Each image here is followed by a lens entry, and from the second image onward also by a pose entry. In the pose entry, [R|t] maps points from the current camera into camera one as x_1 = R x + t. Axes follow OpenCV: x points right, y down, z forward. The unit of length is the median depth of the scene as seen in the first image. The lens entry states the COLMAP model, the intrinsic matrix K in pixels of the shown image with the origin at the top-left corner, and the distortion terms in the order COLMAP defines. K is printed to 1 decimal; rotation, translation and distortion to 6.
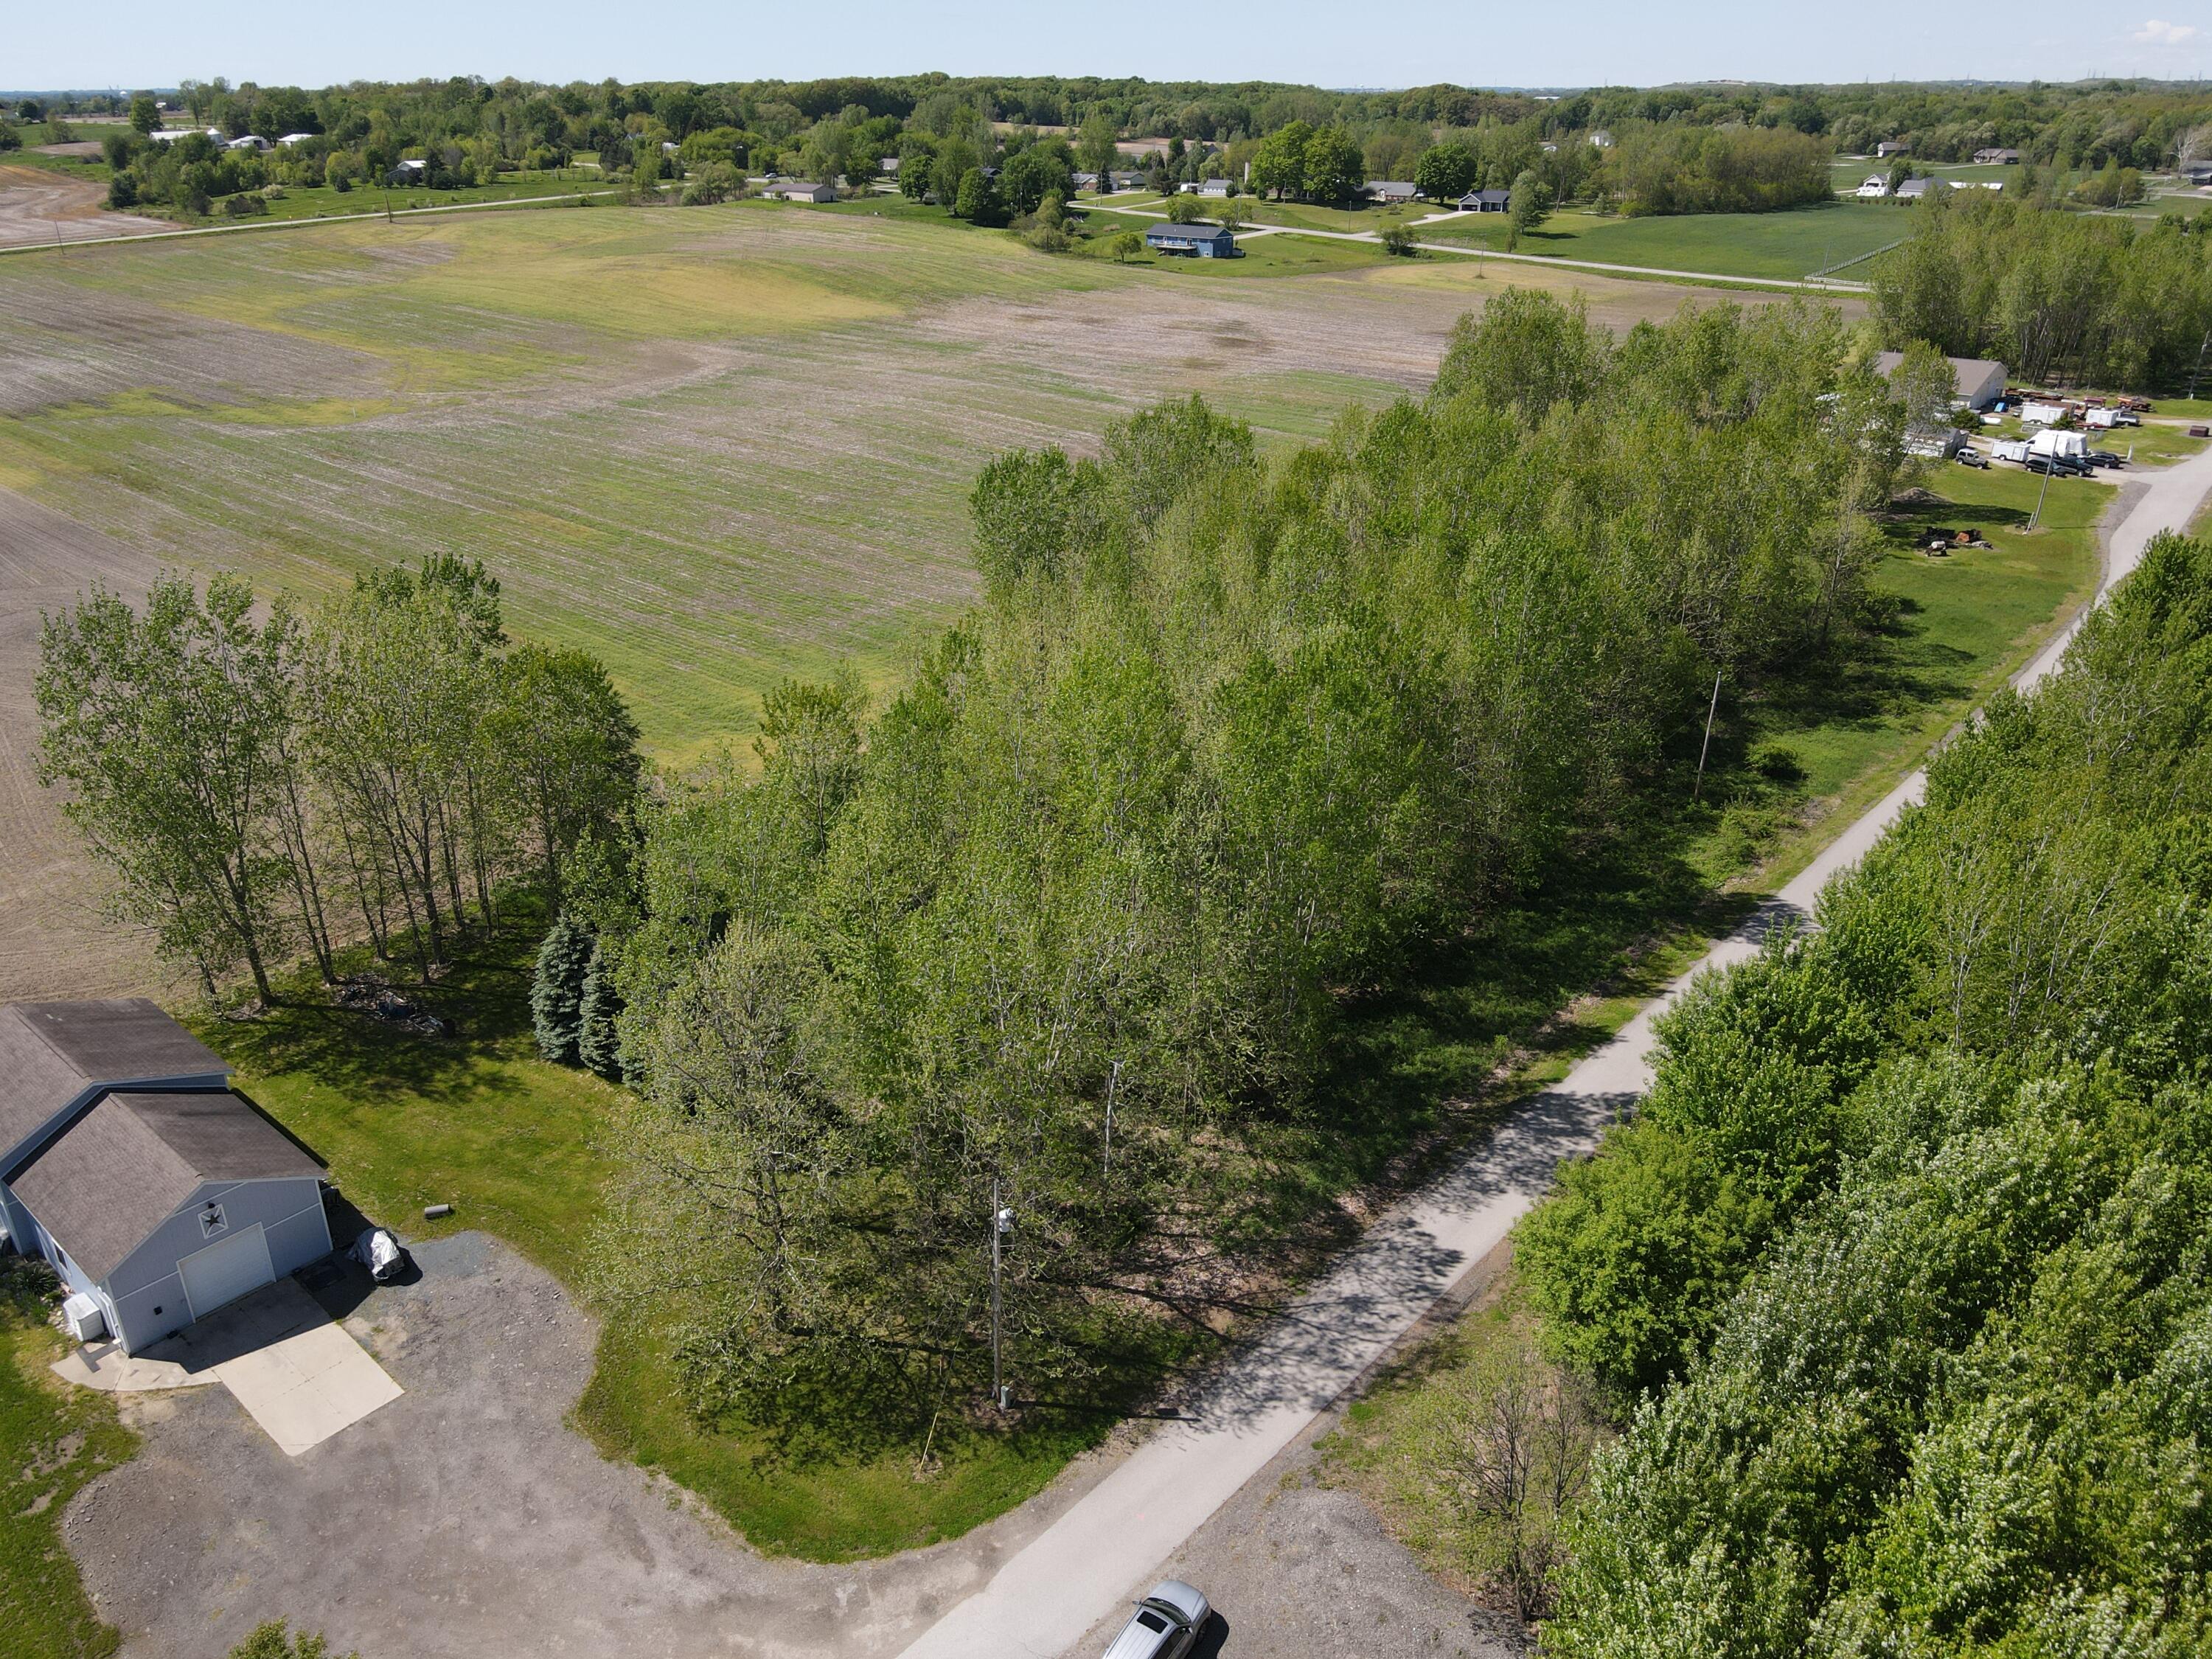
lens RADIAL K [[1624.5, 0, 1100.2], [0, 1624.5, 838.0], [0, 0, 1]] dist [0.005157, 0.017364]
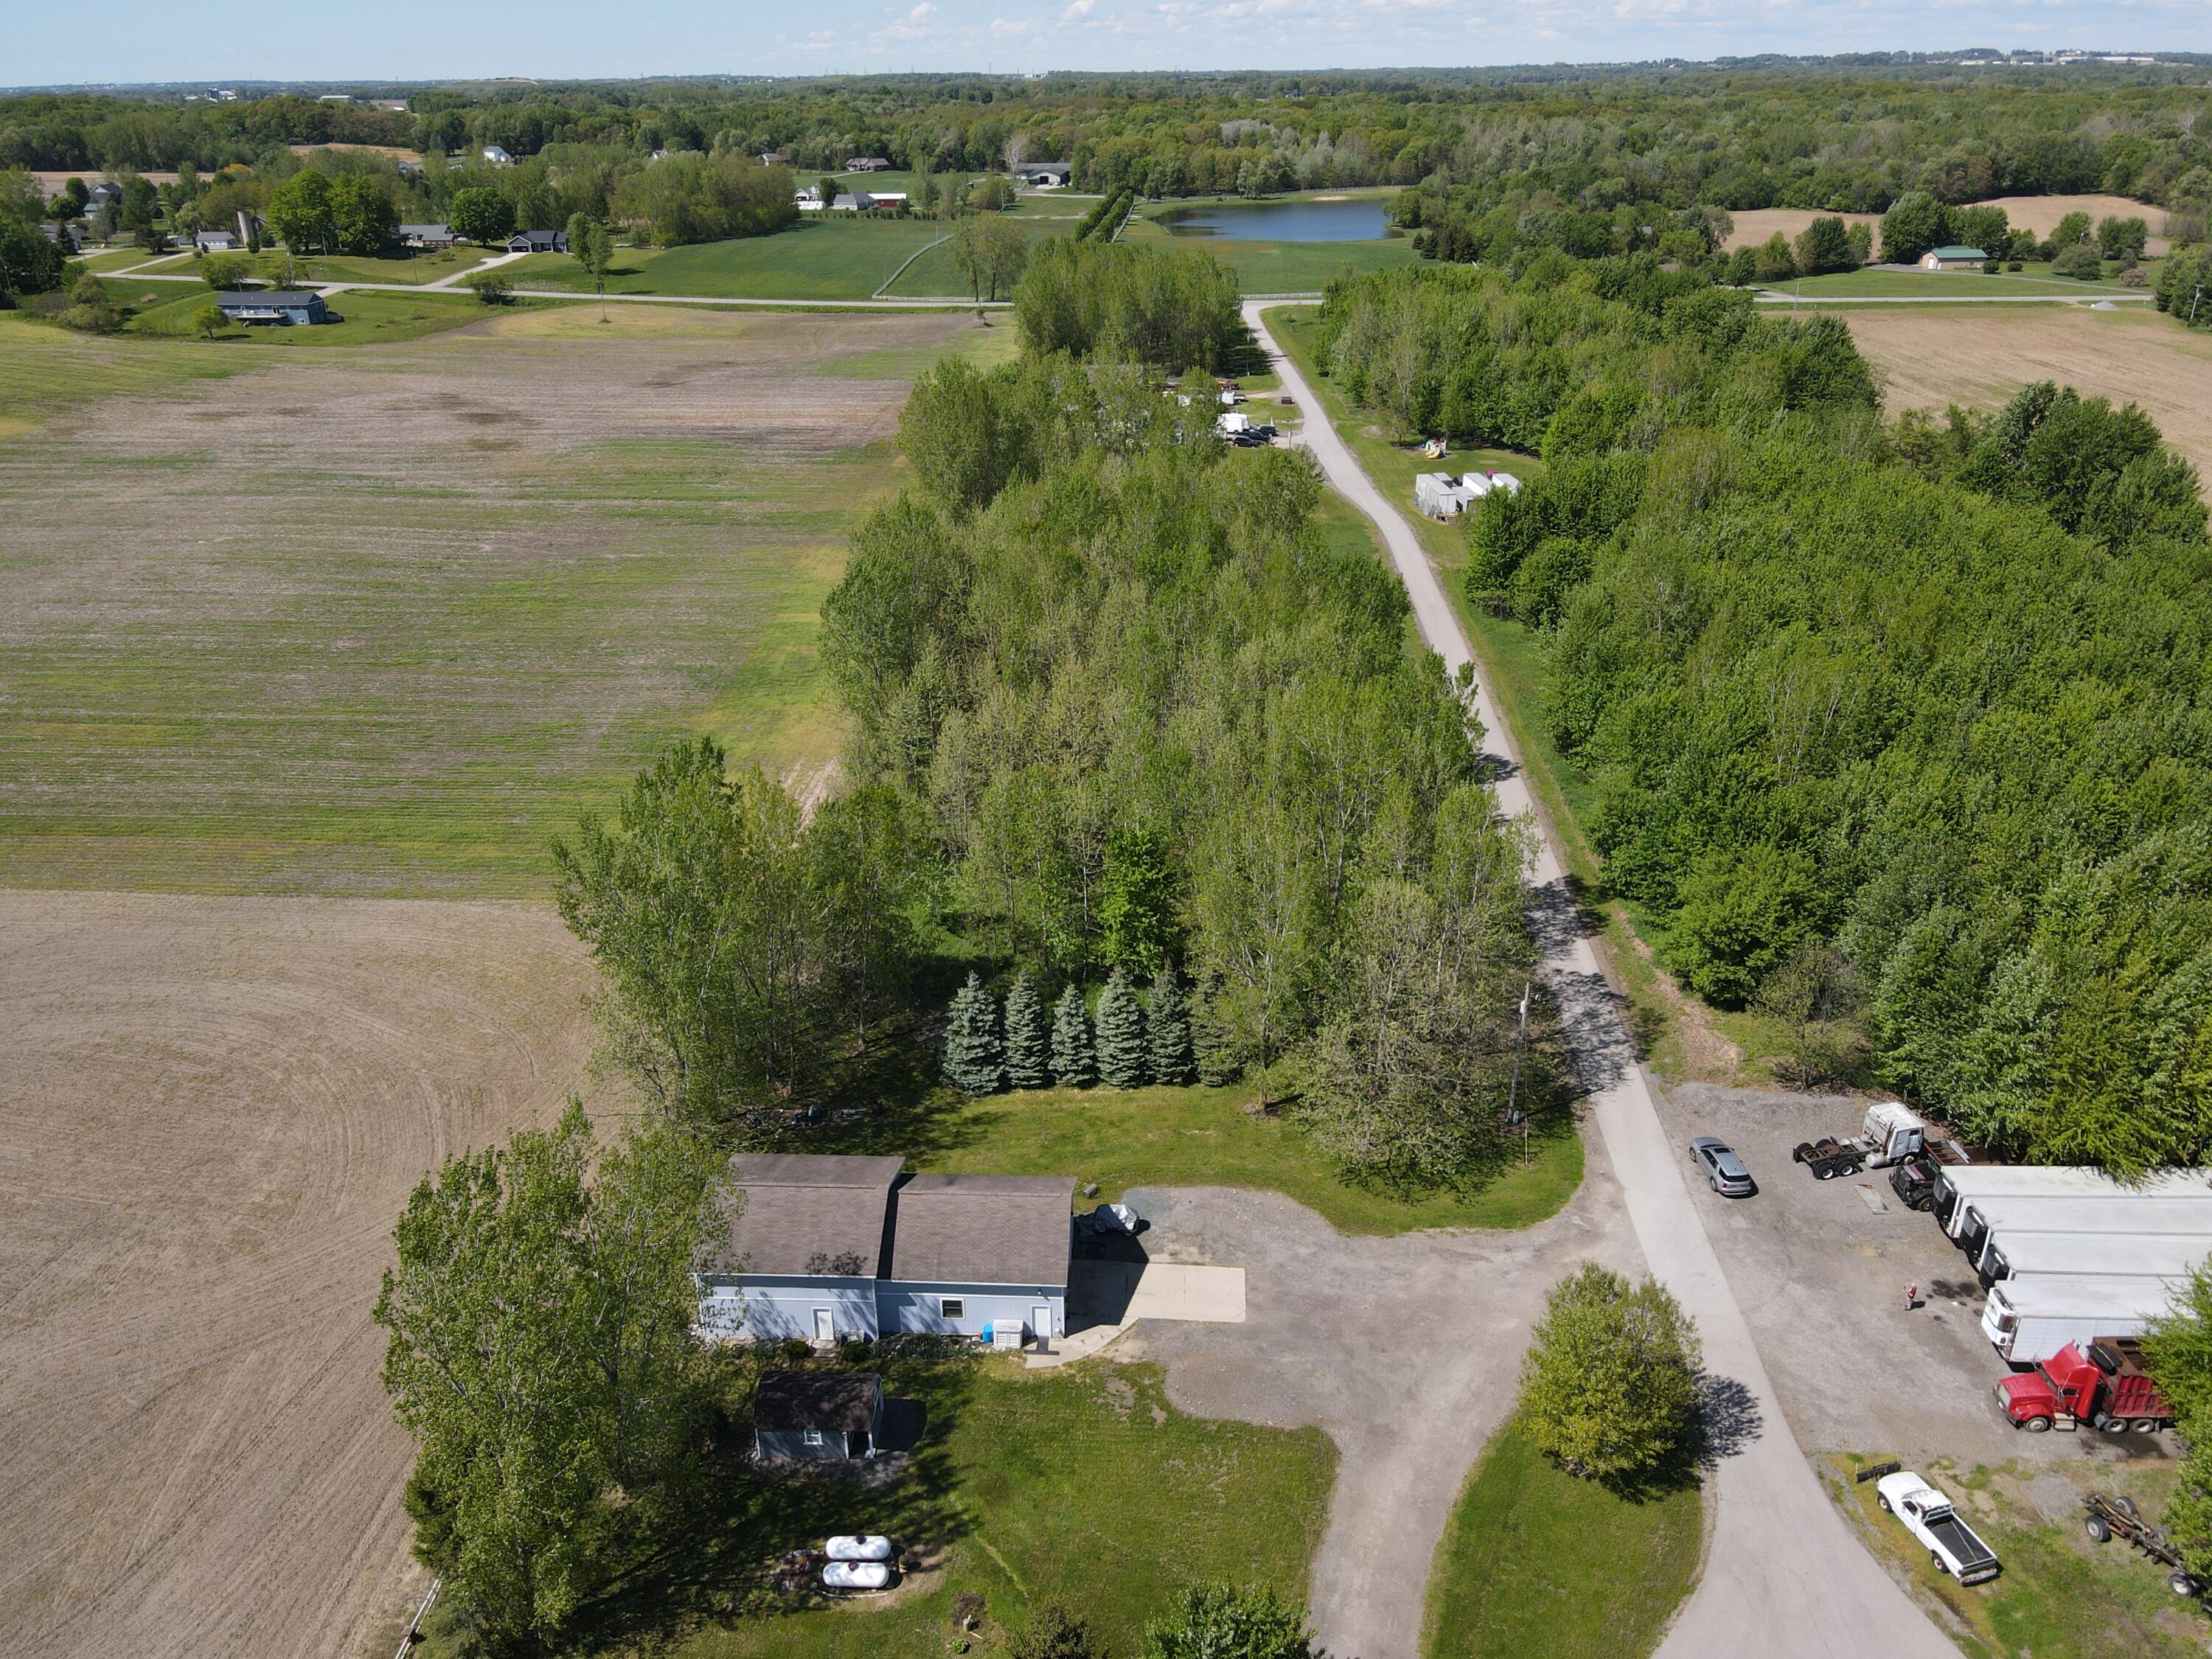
lens RADIAL K [[1624.5, 0, 1110.5], [0, 1624.5, 827.7], [0, 0, 1]] dist [0.005157, 0.017364]
pose [[0.783826, -0.269231, 0.559581, -0.928317], [0.269648, 0.959302, 0.083843, -0.146070], [-0.559381, 0.085171, 0.824524, -0.126828]]
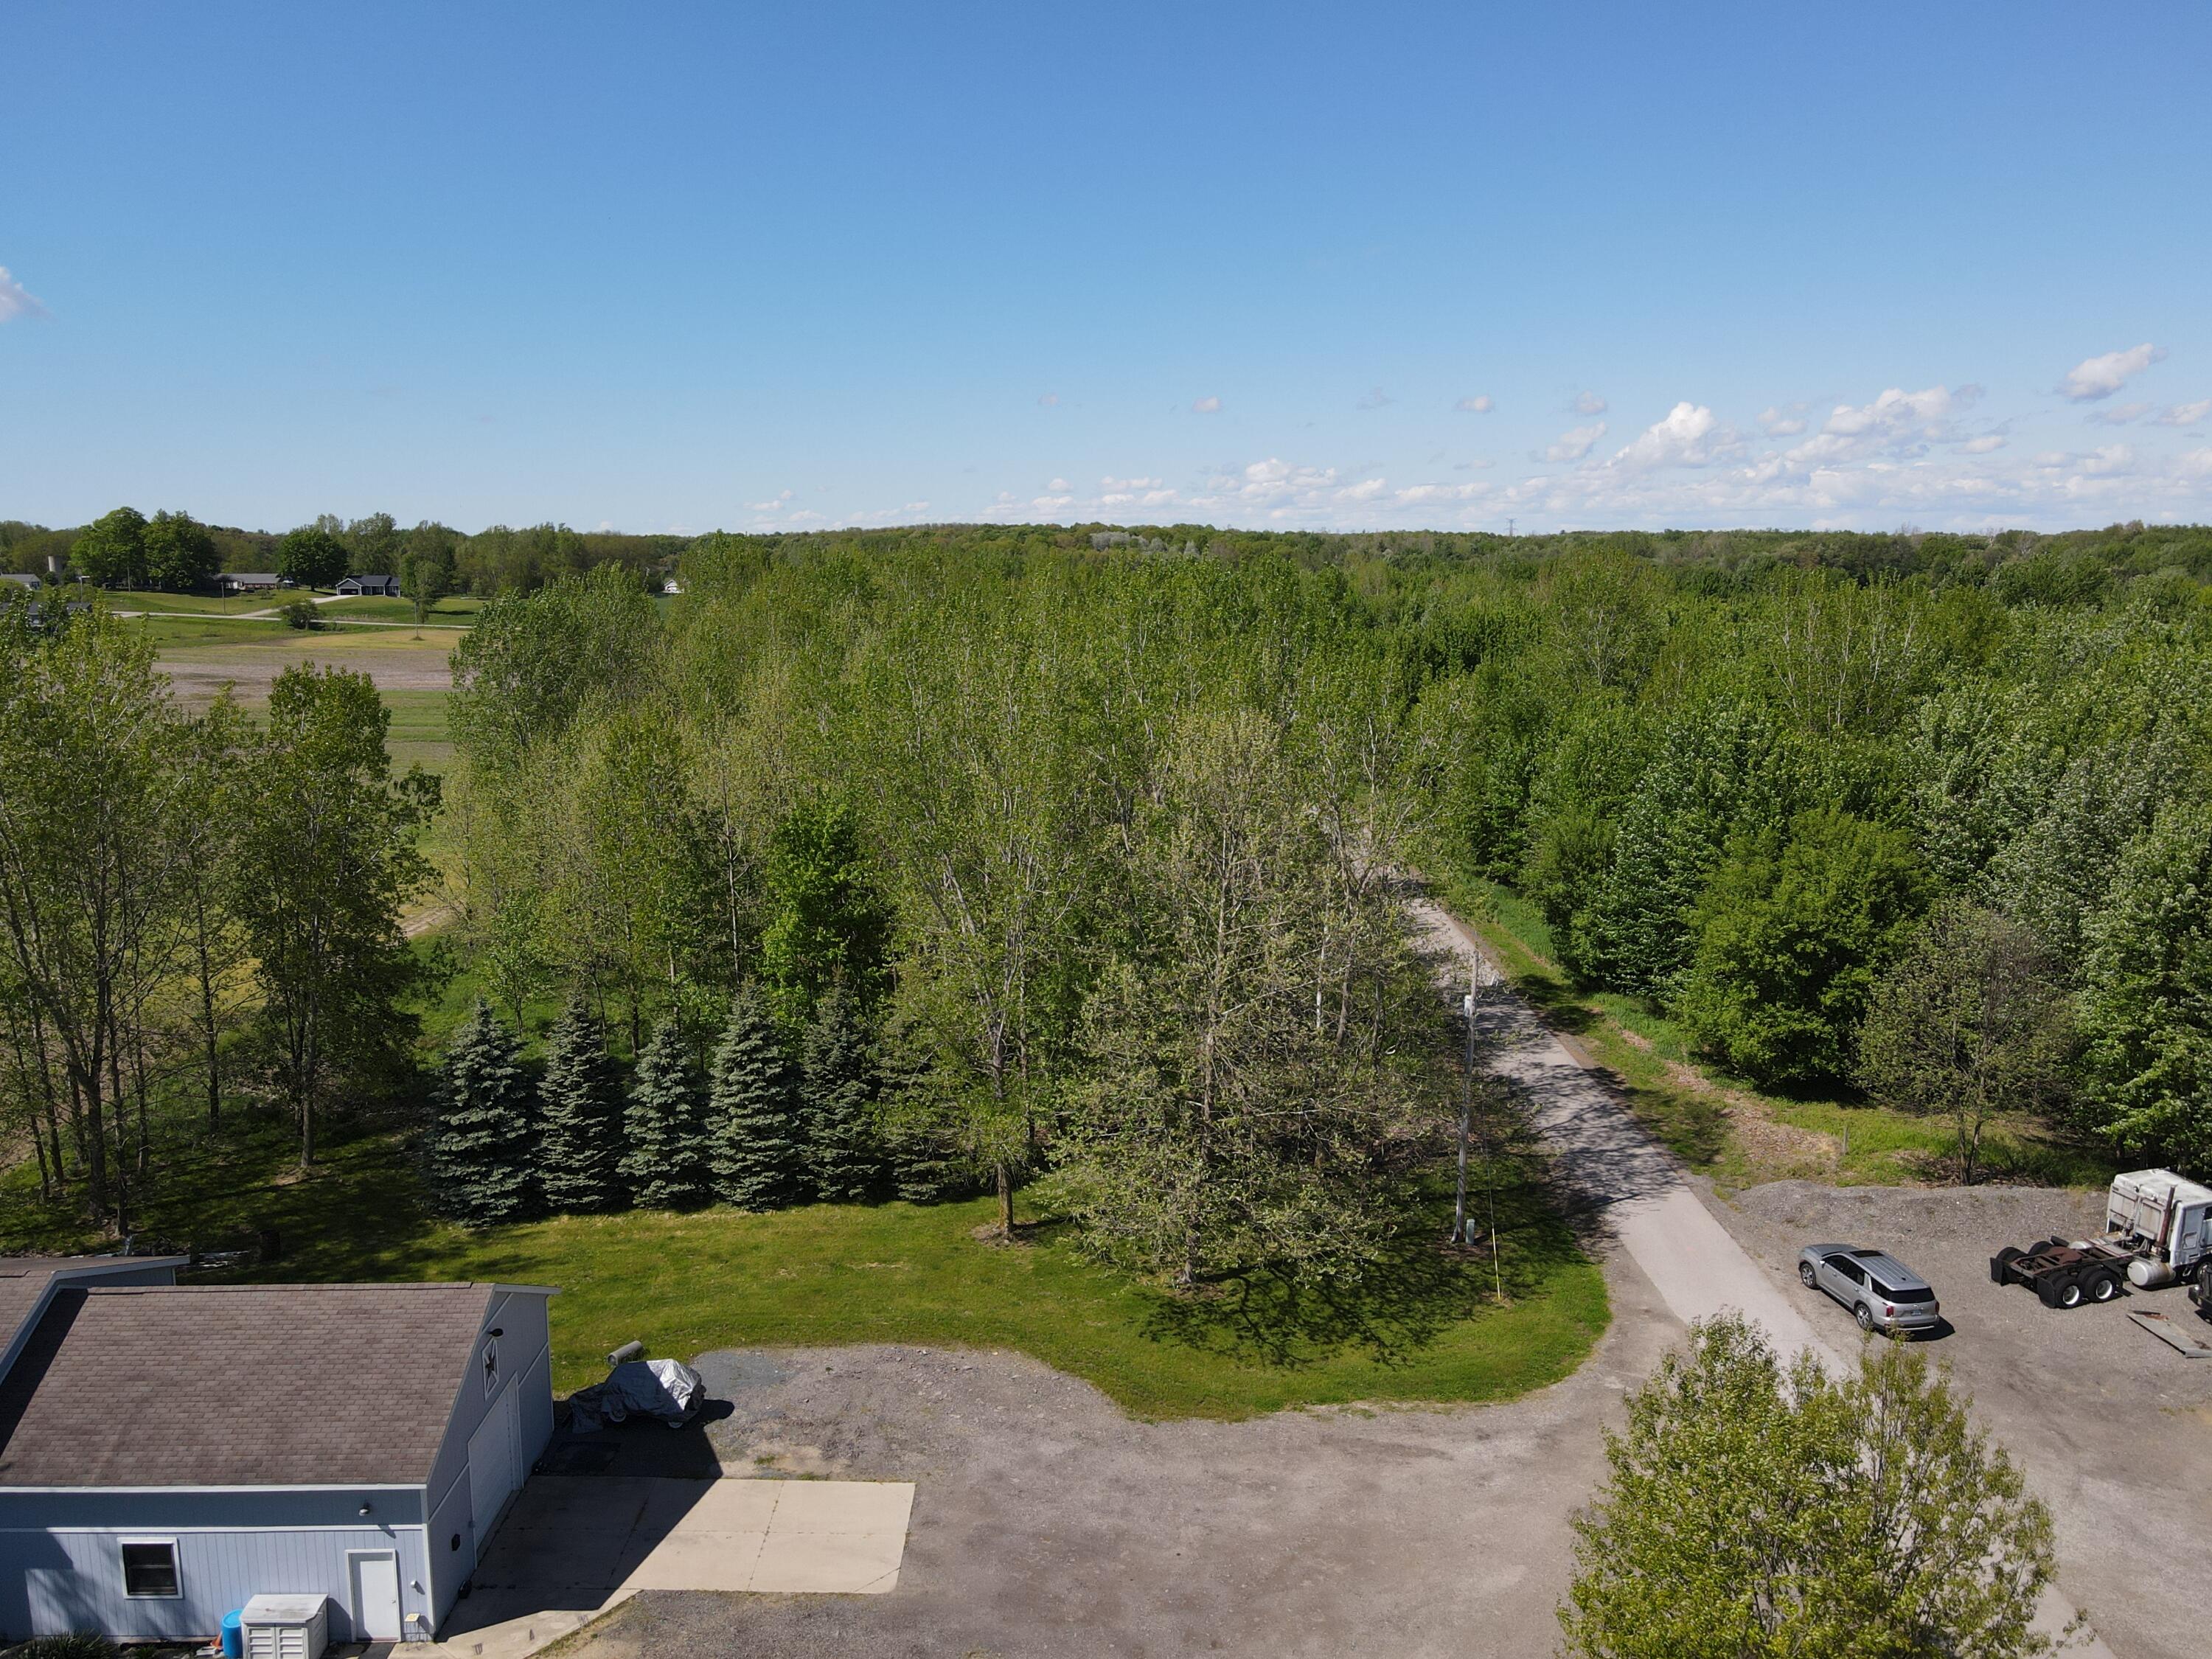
lens RADIAL K [[1624.5, 0, 1107.8], [0, 1624.5, 828.1], [0, 0, 1]] dist [0.005157, 0.017364]
pose [[0.742363, -0.112342, 0.660512, -0.585326], [0.281077, 0.947115, -0.154820, 0.160166], [-0.608188, 0.300587, 0.734680, 0.292149]]
